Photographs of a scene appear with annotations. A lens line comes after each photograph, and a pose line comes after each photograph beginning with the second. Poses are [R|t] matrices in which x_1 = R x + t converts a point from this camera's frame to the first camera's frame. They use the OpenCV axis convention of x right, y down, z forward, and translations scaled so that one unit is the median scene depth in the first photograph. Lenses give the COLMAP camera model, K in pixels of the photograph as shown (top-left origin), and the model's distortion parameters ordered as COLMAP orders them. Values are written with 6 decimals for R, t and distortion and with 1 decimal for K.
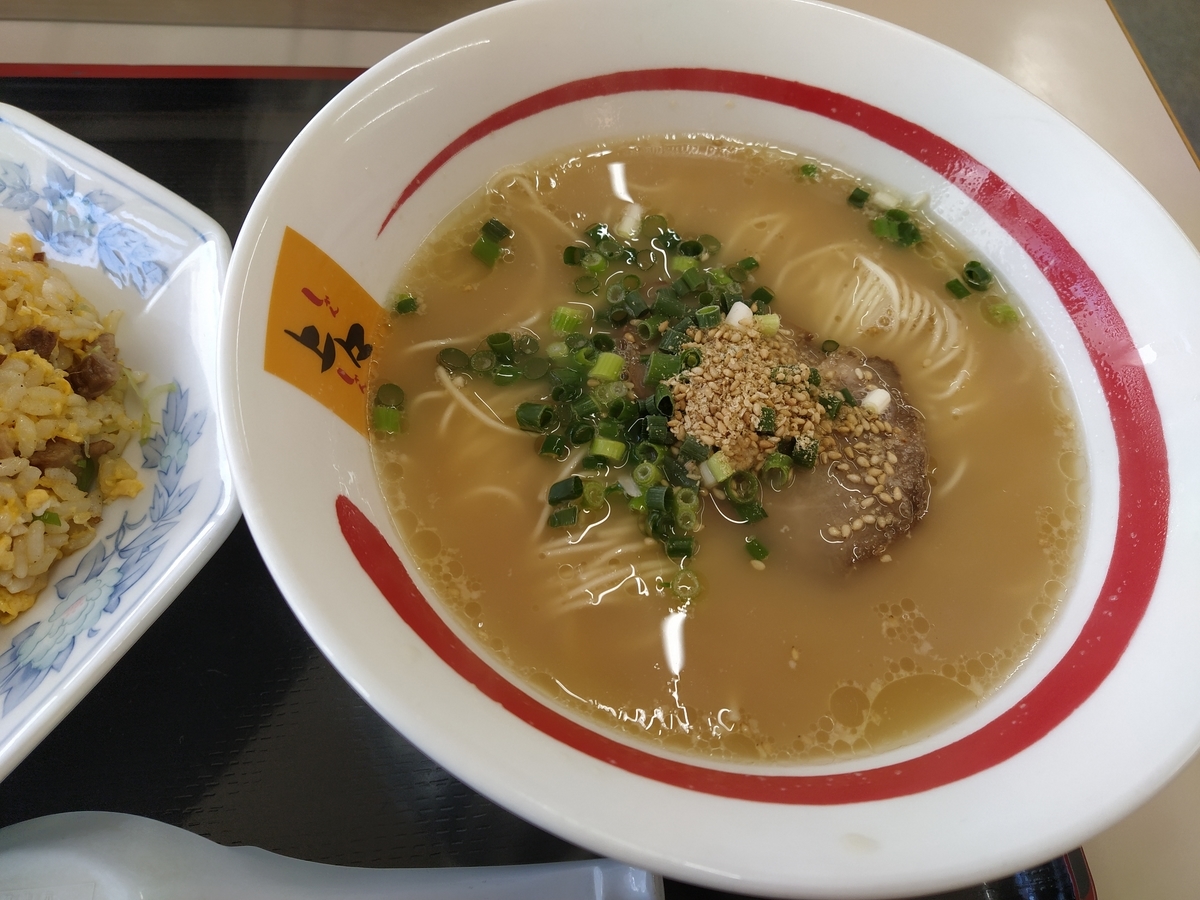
lens RADIAL K [[959.3, 0, 600.0], [0, 959.3, 450.0], [0, 0, 1]] dist [0.090205, -0.168551]
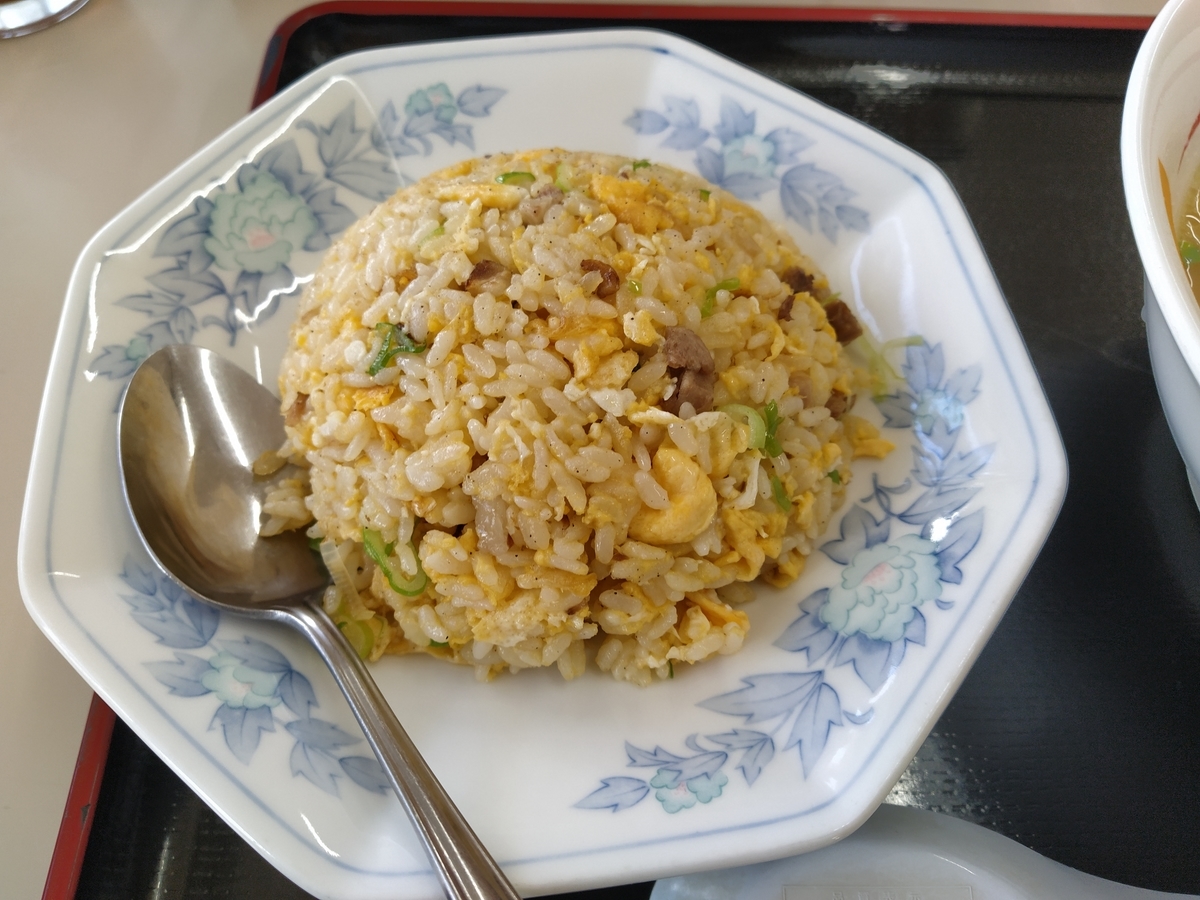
lens RADIAL K [[959.3, 0, 600.0], [0, 959.3, 450.0], [0, 0, 1]] dist [0.090205, -0.168551]
pose [[0.991581, 0.050347, -0.119297, -0.636500], [-0.049912, 0.998732, 0.006629, 0.048055], [0.119480, -0.000619, 0.992836, 0.065332]]
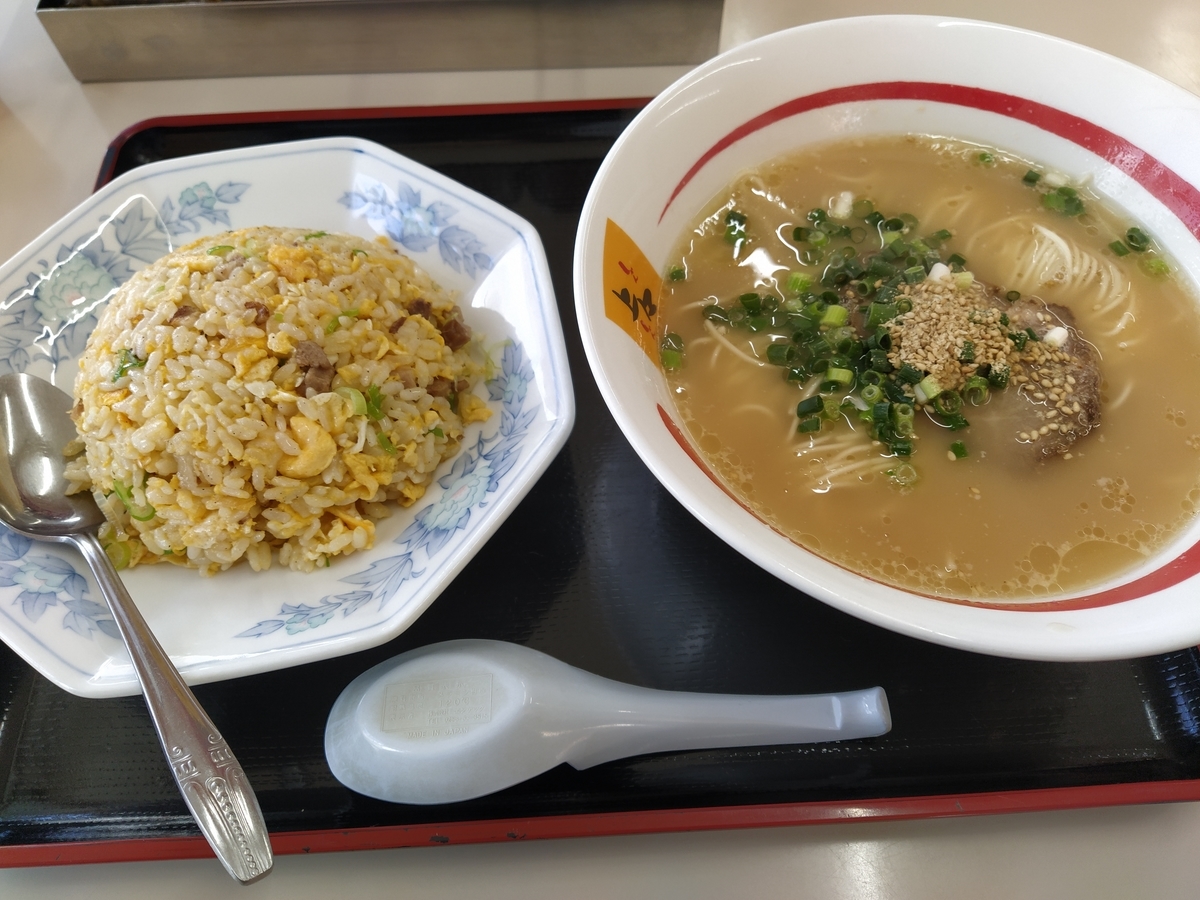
lens RADIAL K [[946.0, 0, 600.0], [0, 946.0, 450.0], [0, 0, 1]] dist [0.141498, -0.251565]
pose [[0.992025, -0.011648, -0.125501, -0.149155], [0.009756, 0.999830, -0.015676, 0.113043], [0.125662, 0.014327, 0.991970, -0.321464]]
